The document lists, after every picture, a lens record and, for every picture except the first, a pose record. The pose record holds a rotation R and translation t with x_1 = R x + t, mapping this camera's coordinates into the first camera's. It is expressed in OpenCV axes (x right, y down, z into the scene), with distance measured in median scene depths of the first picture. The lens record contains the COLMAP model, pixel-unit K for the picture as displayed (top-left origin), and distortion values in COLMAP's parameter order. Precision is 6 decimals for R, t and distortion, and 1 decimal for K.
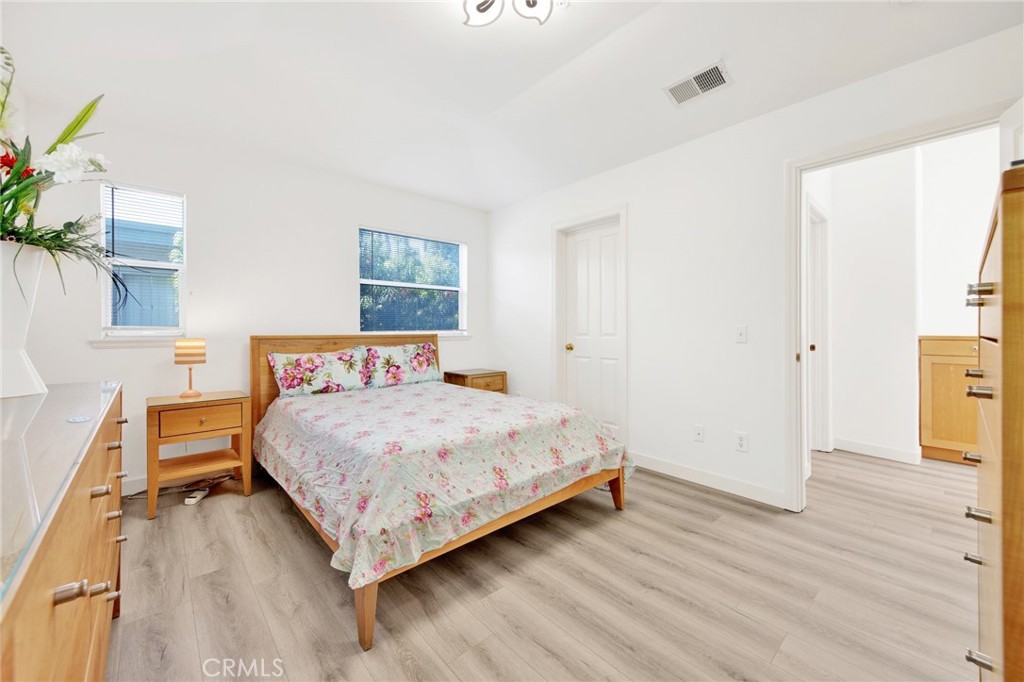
lens RADIAL K [[404.1, 0, 516.0], [0, 404.1, 337.0], [0, 0, 1]] dist [0.000822, -0.000480]
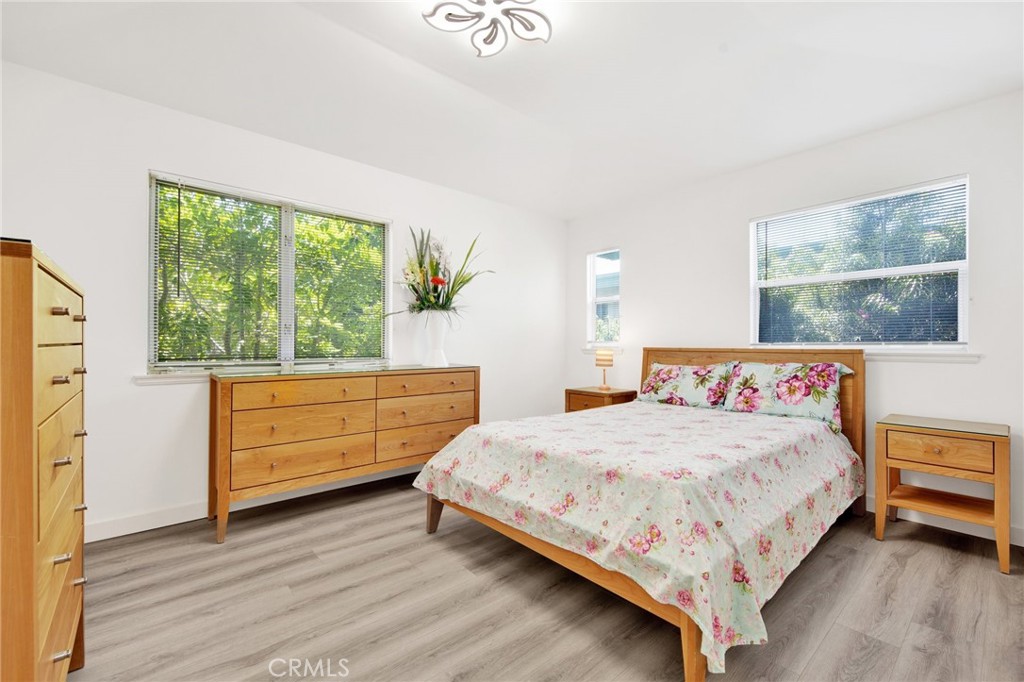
lens RADIAL K [[439.1, 0, 517.7], [0, 439.1, 339.7], [0, 0, 1]] dist [0.000483, -0.000046]
pose [[-0.033470, -0.007025, -0.999415, 0.682540], [-0.019182, 0.999796, -0.006385, -0.011192], [0.999256, 0.018957, -0.033598, 0.668488]]
